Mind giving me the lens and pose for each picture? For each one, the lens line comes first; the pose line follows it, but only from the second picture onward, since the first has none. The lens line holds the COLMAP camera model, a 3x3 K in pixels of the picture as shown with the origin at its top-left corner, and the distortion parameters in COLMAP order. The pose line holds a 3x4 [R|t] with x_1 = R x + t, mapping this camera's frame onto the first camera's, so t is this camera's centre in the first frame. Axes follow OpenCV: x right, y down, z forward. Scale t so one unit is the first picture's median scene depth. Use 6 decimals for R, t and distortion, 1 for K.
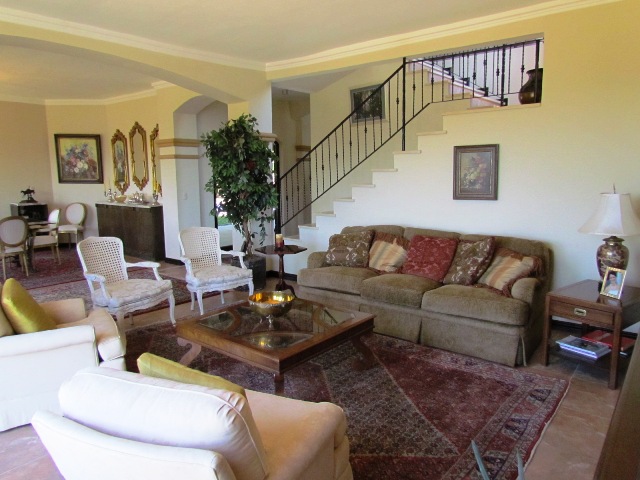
lens RADIAL K [[458.4, 0, 321.0], [0, 458.4, 233.9], [0, 0, 1]] dist [-0.033842, 0.005374]
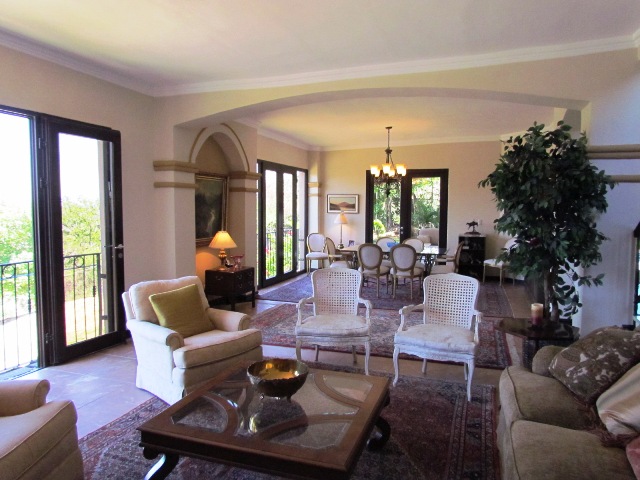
lens RADIAL K [[458.4, 0, 322.5], [0, 458.4, 239.2], [0, 0, 1]] dist [-0.033842, 0.005374]
pose [[0.328156, 0.071022, -0.941950, 0.249867], [-0.130811, 0.990979, 0.029147, -0.043029], [0.935522, 0.113653, 0.334486, 0.314546]]
